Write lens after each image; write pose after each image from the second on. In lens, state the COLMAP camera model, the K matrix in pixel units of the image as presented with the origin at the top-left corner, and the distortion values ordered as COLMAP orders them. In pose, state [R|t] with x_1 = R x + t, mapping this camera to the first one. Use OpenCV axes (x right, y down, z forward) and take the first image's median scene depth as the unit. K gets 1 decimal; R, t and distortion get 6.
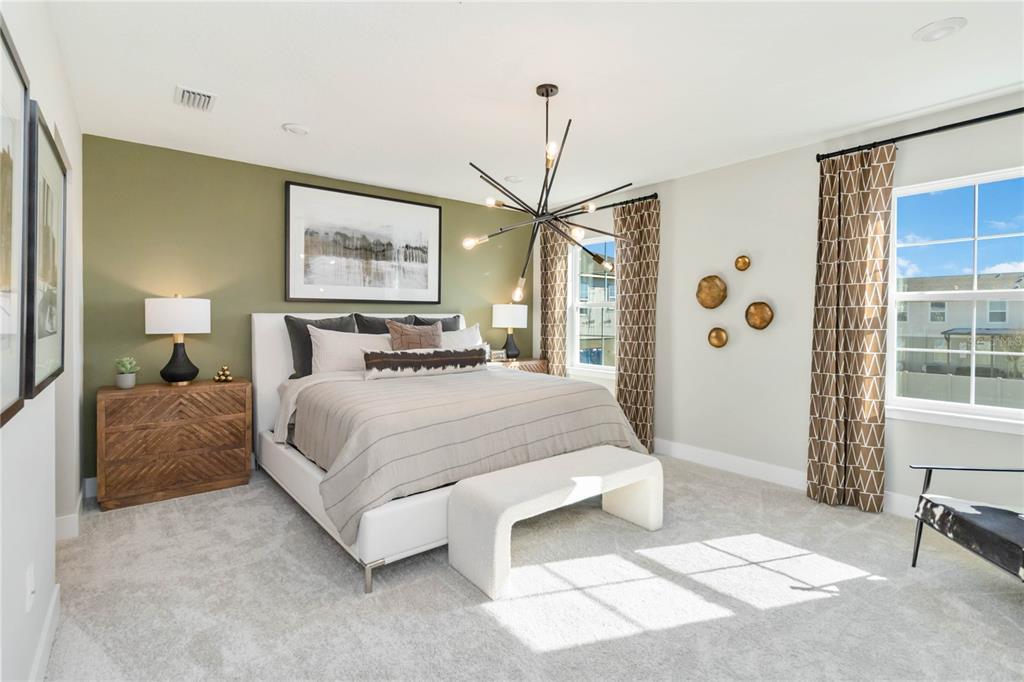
lens RADIAL K [[483.6, 0, 517.0], [0, 483.6, 315.5], [0, 0, 1]] dist [-0.002407, -0.000220]
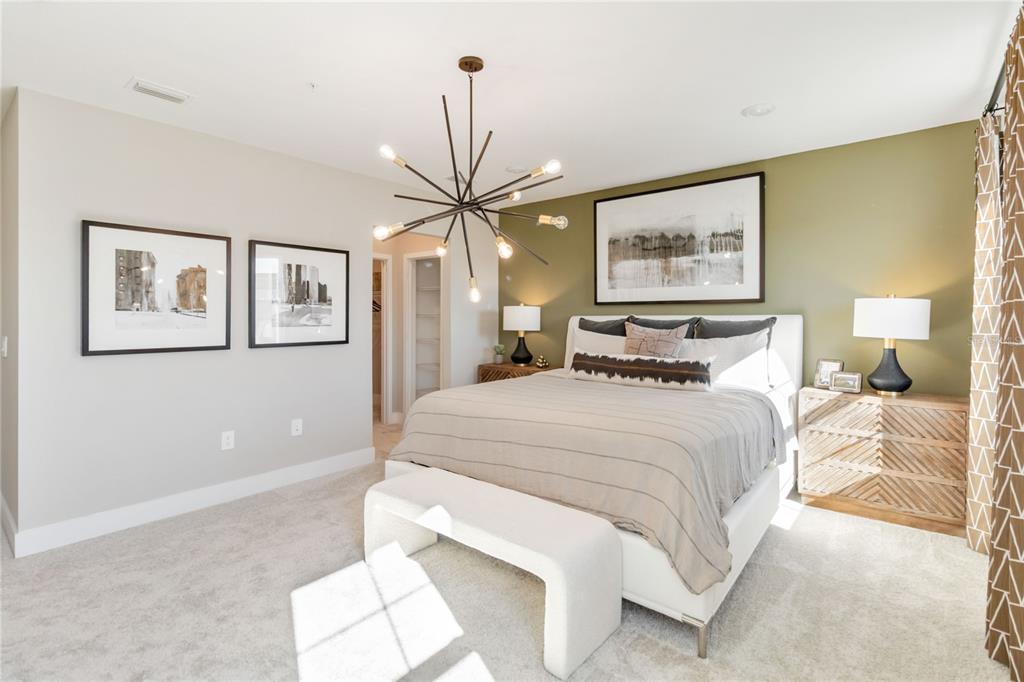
lens RADIAL K [[483.6, 0, 517.0], [0, 483.6, 315.5], [0, 0, 1]] dist [-0.002407, -0.000220]
pose [[0.206190, -0.004470, -0.978502, 0.591514], [0.003610, 0.999986, -0.003807, -0.001365], [0.978505, -0.002747, 0.206204, 0.563749]]
